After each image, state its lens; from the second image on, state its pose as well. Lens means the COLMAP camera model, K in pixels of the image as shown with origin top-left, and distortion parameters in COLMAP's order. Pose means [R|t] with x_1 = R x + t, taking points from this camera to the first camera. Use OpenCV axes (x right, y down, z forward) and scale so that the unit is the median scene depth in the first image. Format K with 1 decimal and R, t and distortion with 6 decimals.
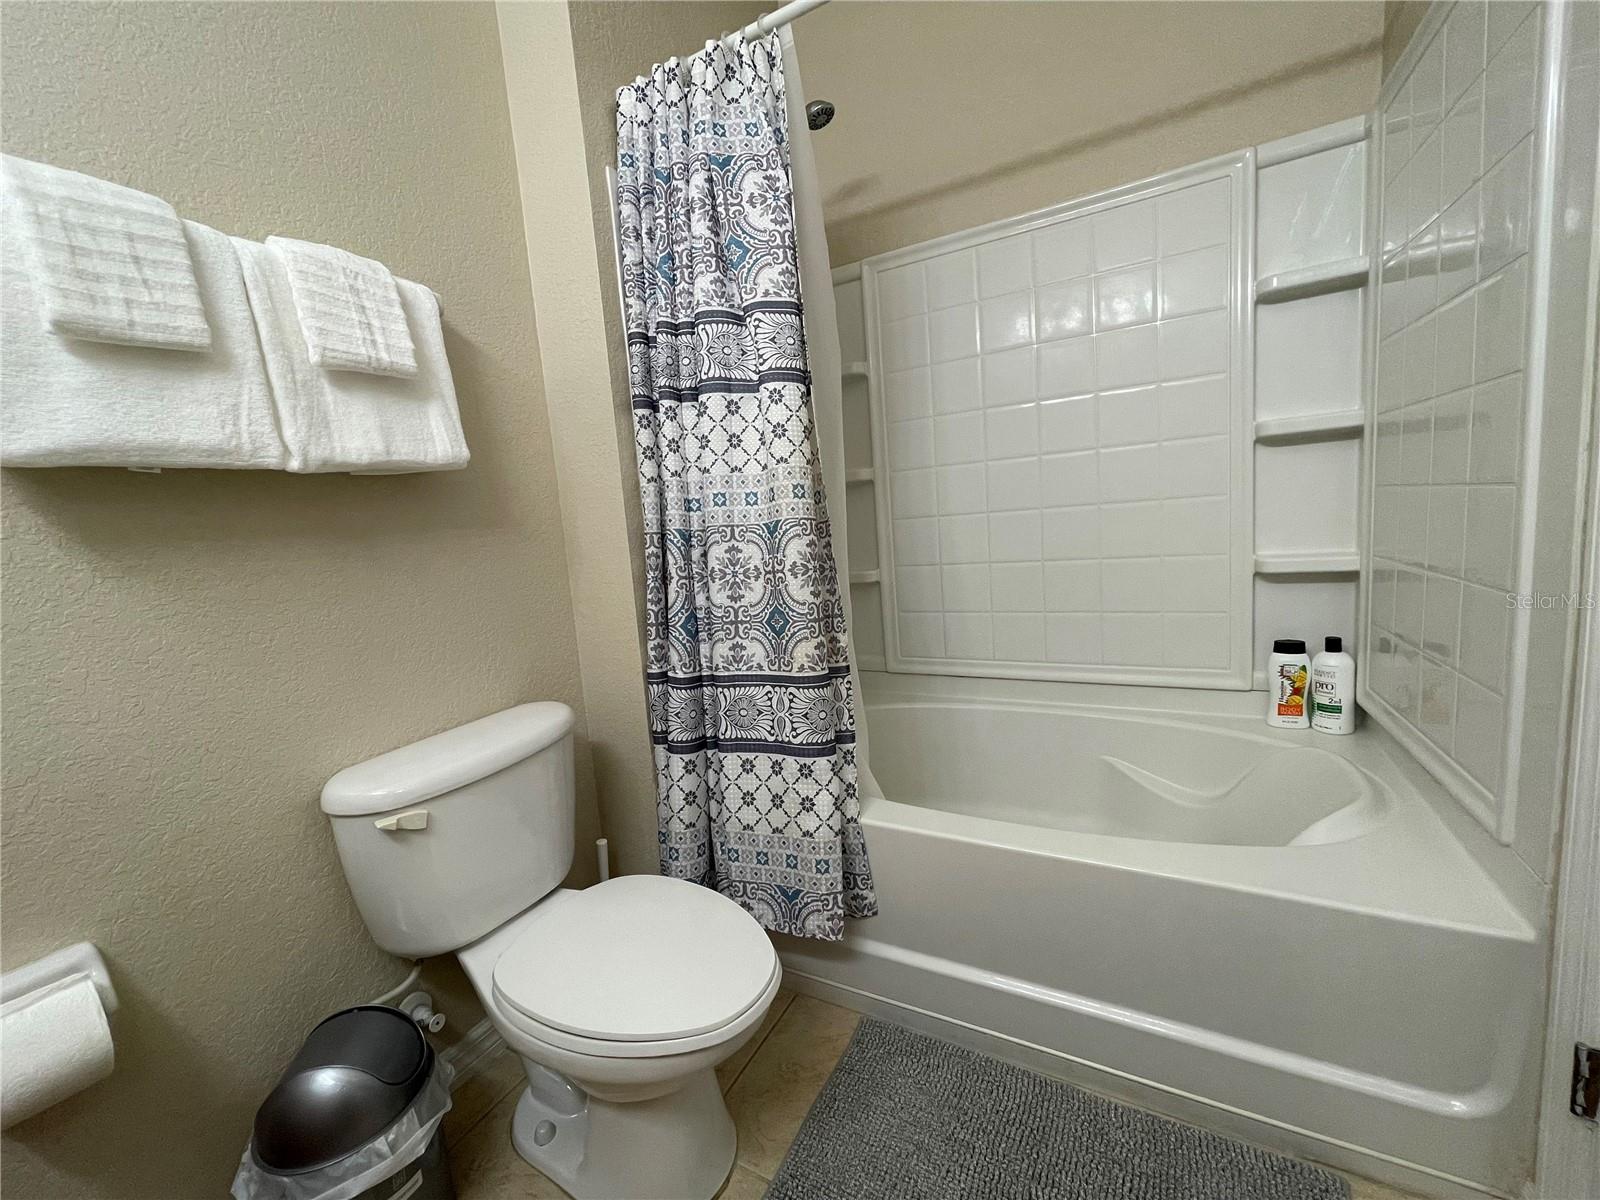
lens RADIAL K [[642.2, 0, 795.4], [0, 642.2, 595.2], [0, 0, 1]] dist [-0.003729, -0.000314]
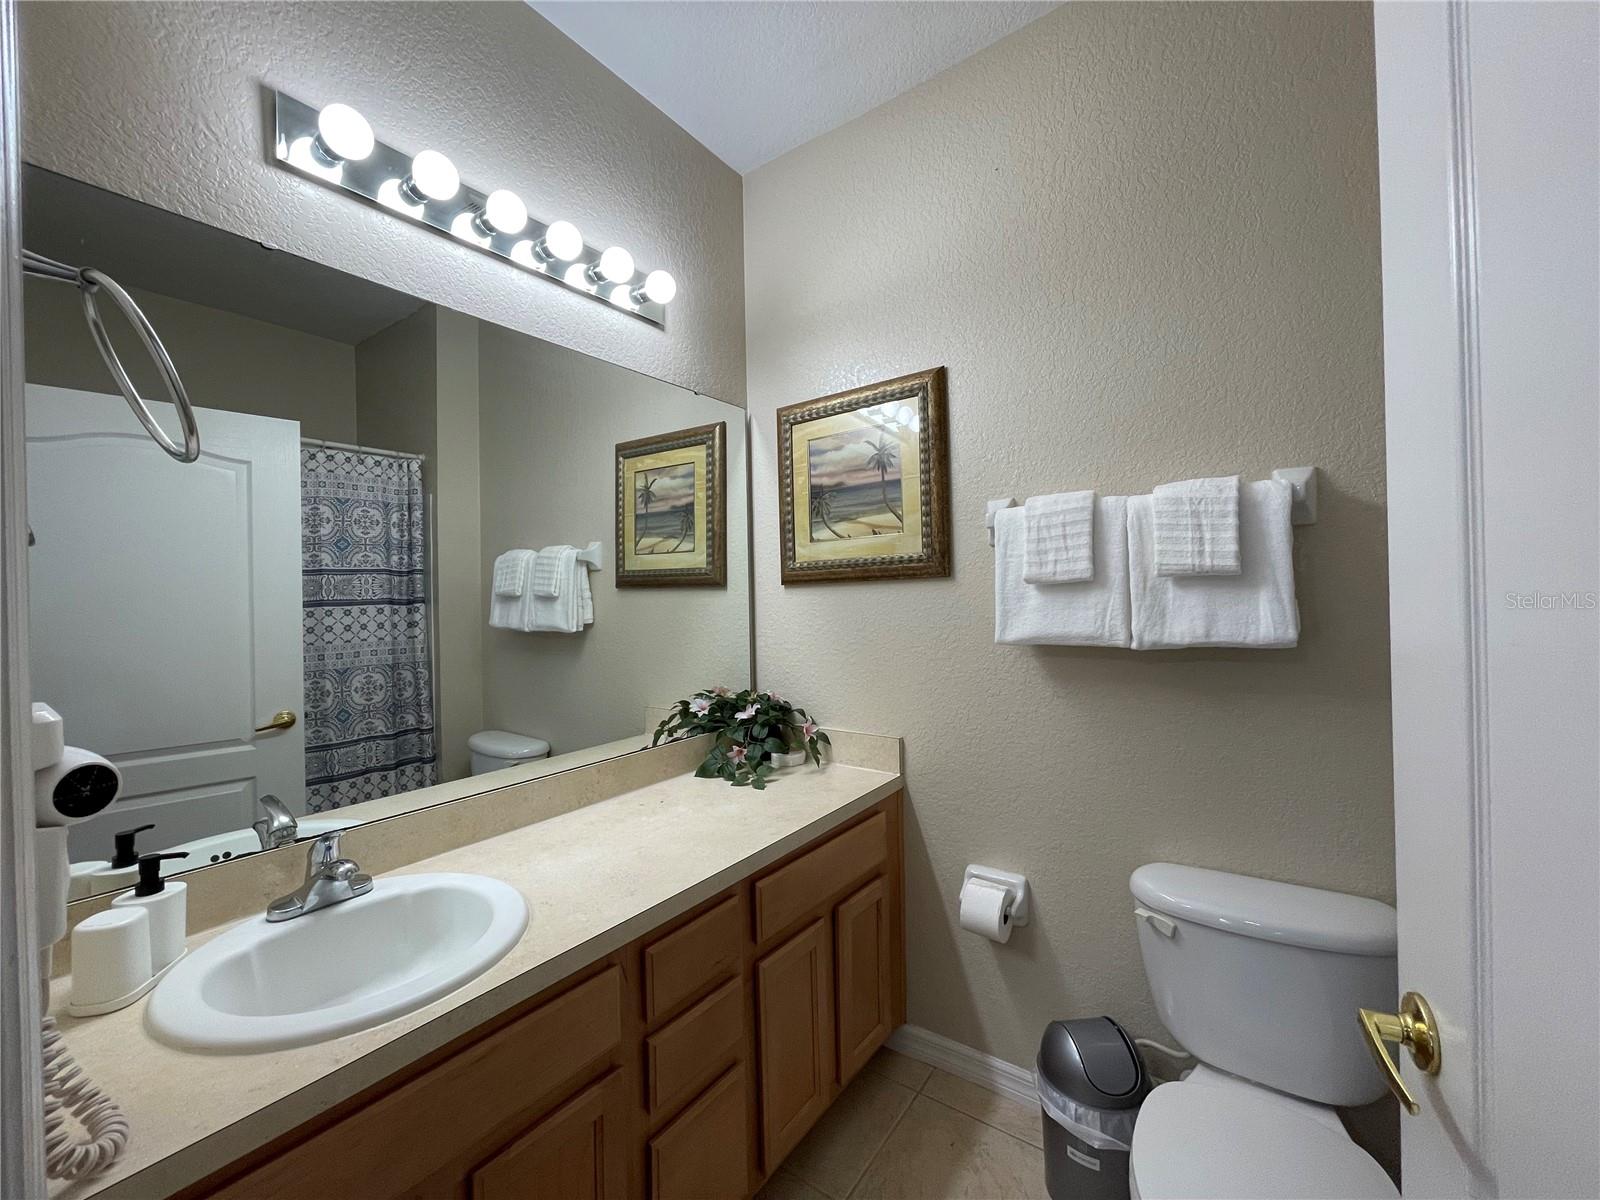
lens RADIAL K [[642.2, 0, 795.4], [0, 642.2, 595.2], [0, 0, 1]] dist [-0.003729, -0.000314]
pose [[-0.119435, 0.078139, -0.989762, 0.734961], [-0.087459, 0.992195, 0.088885, -0.366755], [0.988982, 0.097180, -0.111669, 0.367553]]
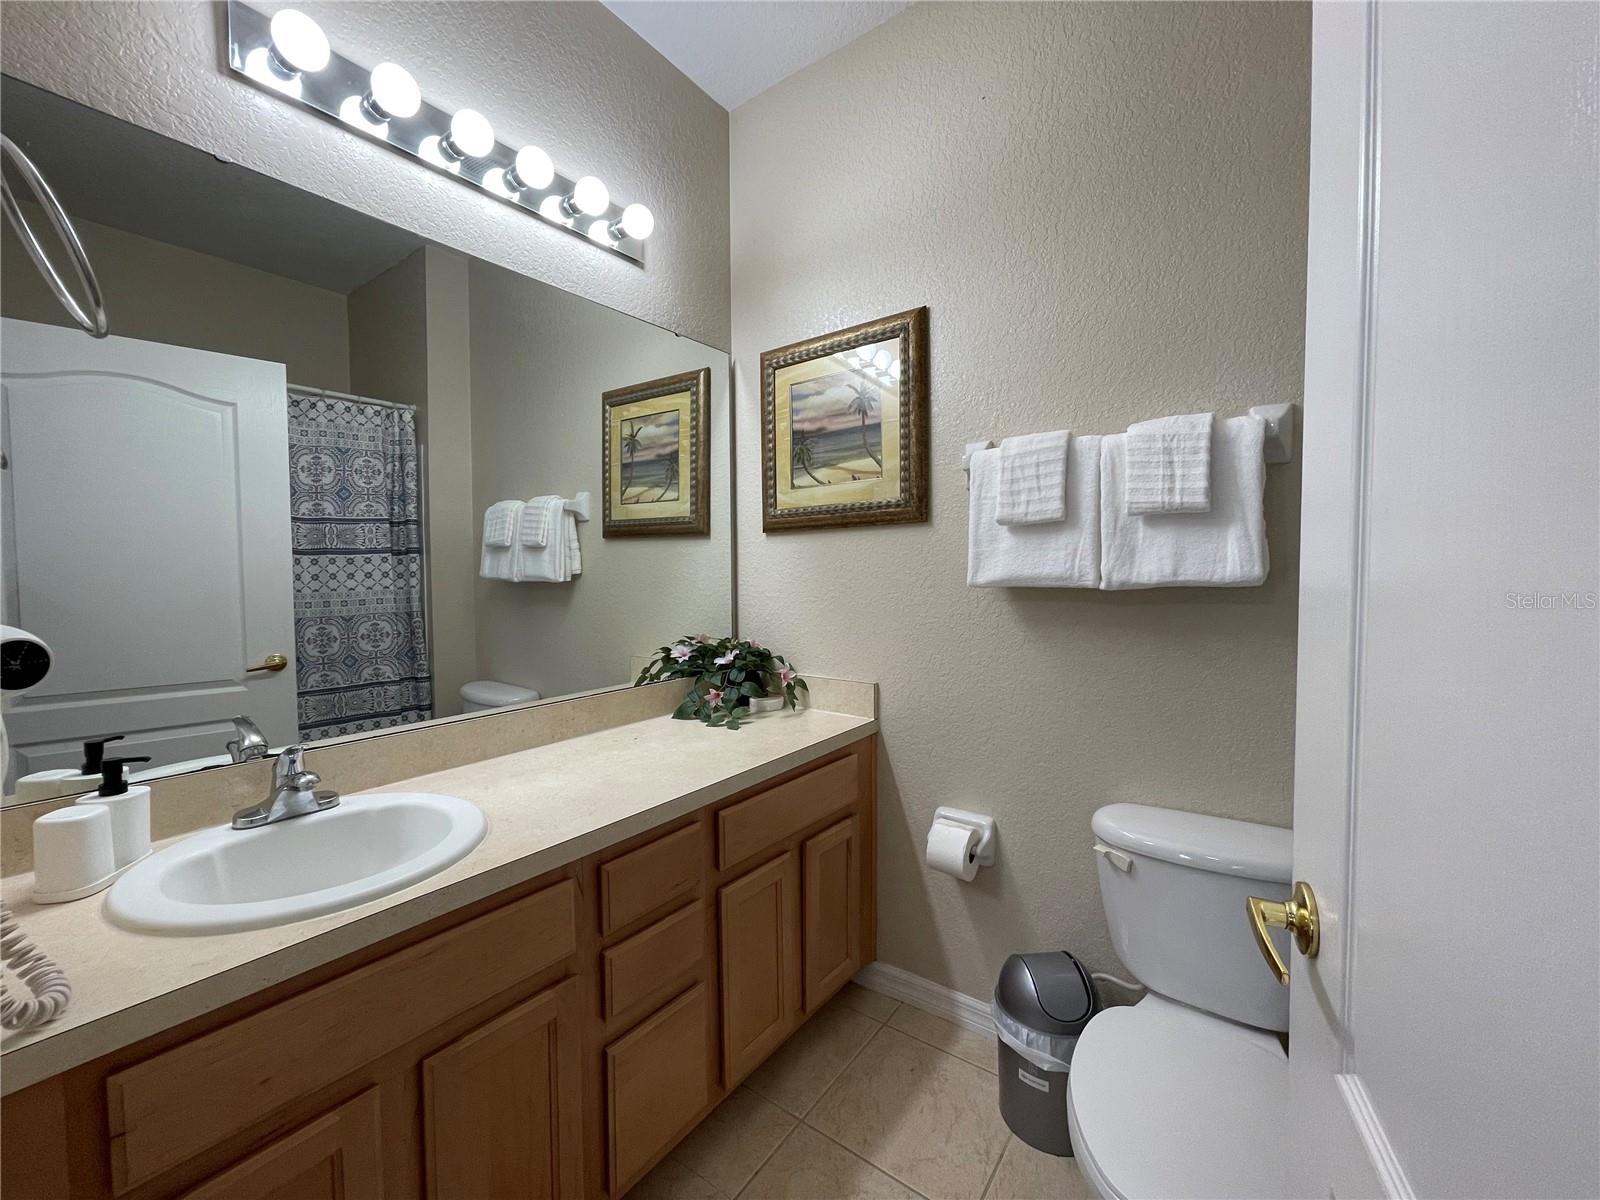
lens RADIAL K [[642.2, 0, 795.4], [0, 642.2, 595.2], [0, 0, 1]] dist [-0.003729, -0.000314]
pose [[-0.133033, 0.118599, -0.983990, 0.731443], [-0.100148, 0.986125, 0.132396, -0.294130], [0.986039, 0.116157, -0.119310, 0.465252]]
